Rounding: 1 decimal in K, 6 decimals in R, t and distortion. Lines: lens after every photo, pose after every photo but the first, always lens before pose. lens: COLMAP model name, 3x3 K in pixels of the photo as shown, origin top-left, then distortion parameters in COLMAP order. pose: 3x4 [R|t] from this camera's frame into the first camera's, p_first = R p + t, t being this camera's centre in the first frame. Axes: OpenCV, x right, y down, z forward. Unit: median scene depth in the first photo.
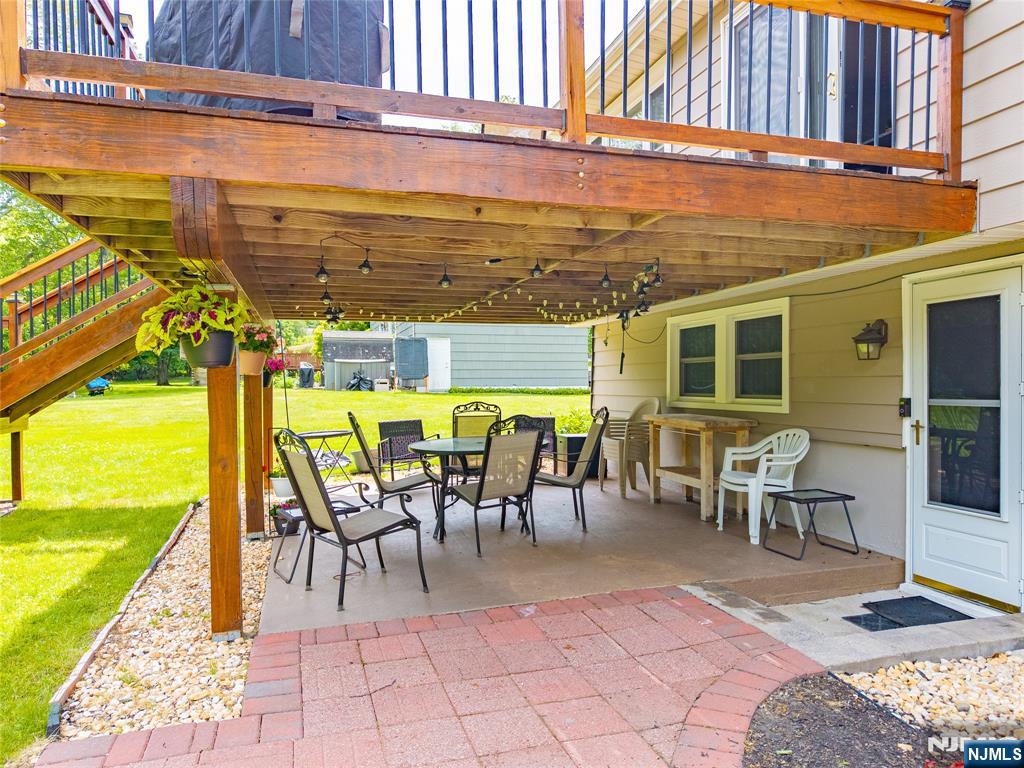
lens RADIAL K [[688.6, 0, 510.3], [0, 688.6, 386.7], [0, 0, 1]] dist [0.025362, -0.028896]
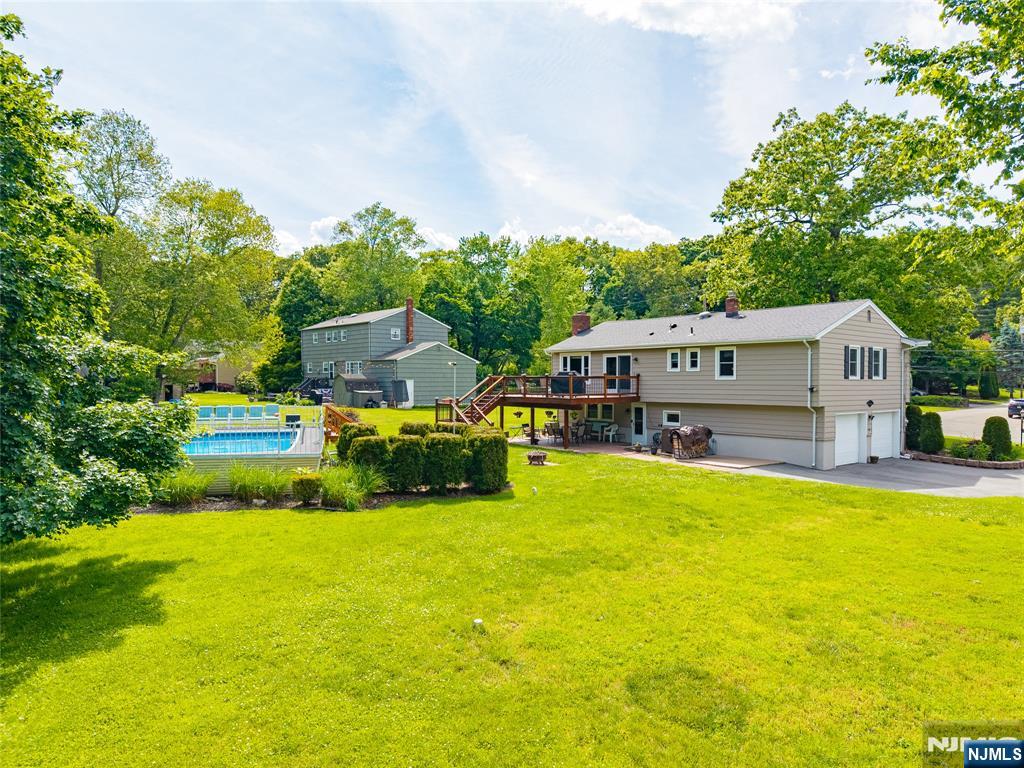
lens RADIAL K [[688.6, 0, 512.9], [0, 688.6, 383.4], [0, 0, 1]] dist [0.025362, -0.028896]
pose [[0.921644, -0.001103, 0.388034, -2.842666], [-0.000409, 0.999993, 0.003814, -0.330955], [-0.388035, -0.003674, 0.921637, -4.345215]]
